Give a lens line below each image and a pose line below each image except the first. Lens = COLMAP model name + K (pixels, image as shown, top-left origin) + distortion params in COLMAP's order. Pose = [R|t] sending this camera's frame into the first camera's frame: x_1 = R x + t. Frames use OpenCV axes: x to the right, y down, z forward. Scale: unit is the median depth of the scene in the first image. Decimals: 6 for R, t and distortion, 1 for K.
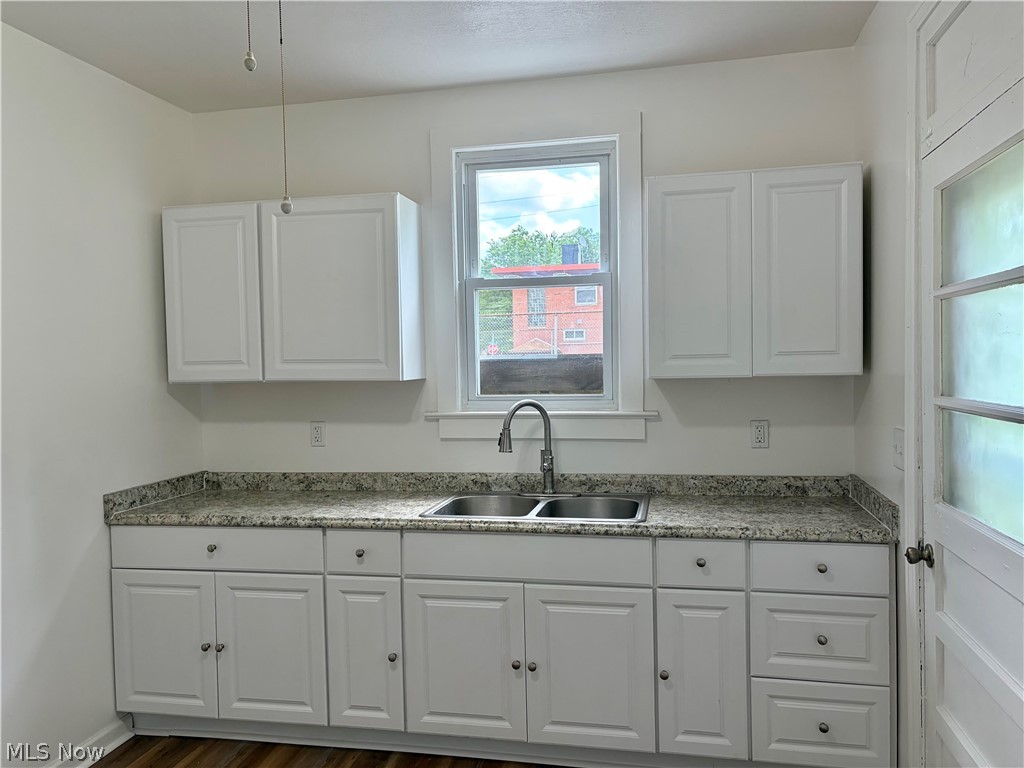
lens RADIAL K [[763.8, 0, 512.0], [0, 763.8, 384.0], [0, 0, 1]] dist [0.114521, -0.210594]
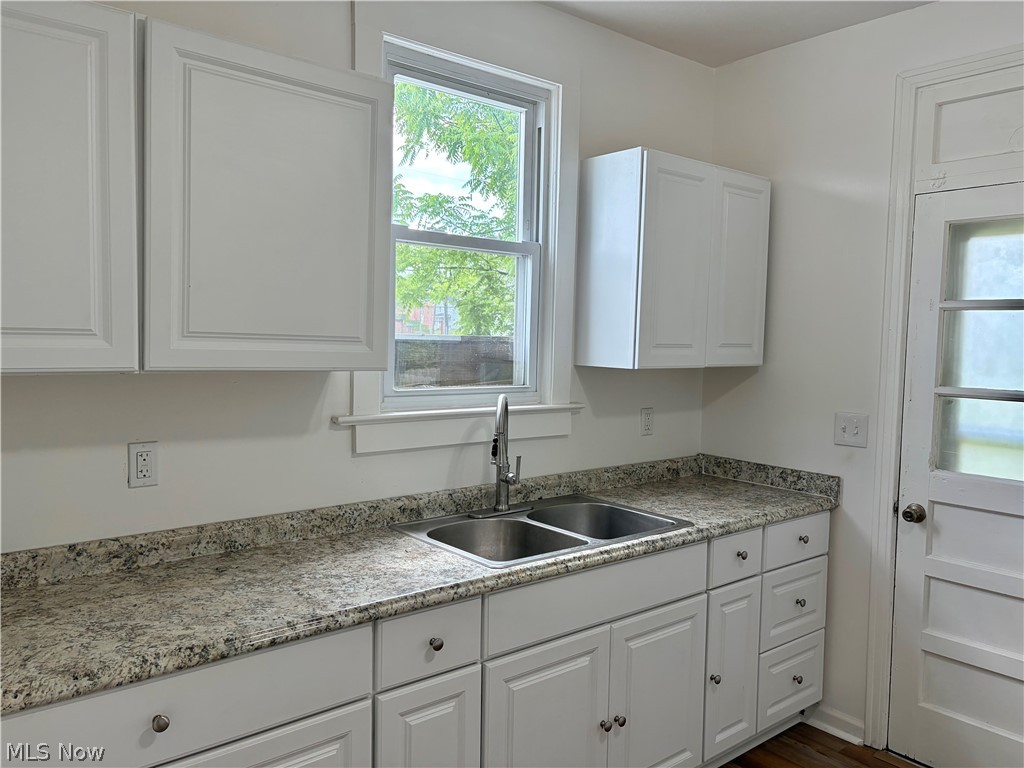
lens RADIAL K [[777.1, 0, 500.1], [0, 777.1, 373.2], [0, 0, 1]] dist [0.043971, -0.040194]
pose [[0.623444, -0.005771, 0.781847, -0.631737], [-0.007897, 0.999875, 0.013677, -0.012458], [-0.781828, -0.014701, 0.623320, 0.530891]]
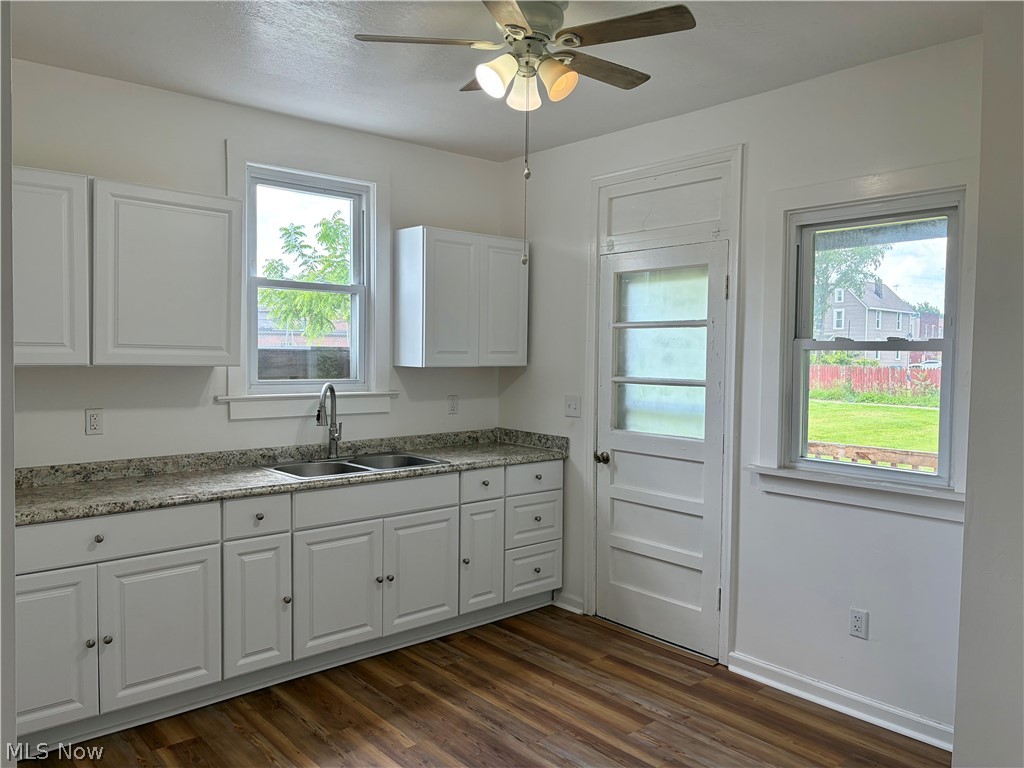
lens RADIAL K [[782.3, 0, 505.8], [0, 782.3, 372.7], [0, 0, 1]] dist [0.060447, -0.064532]
pose [[0.601458, 0.003840, 0.798895, -0.864161], [0.000428, 0.999987, -0.005129, 0.011314], [-0.798904, 0.003426, 0.601448, 0.004460]]
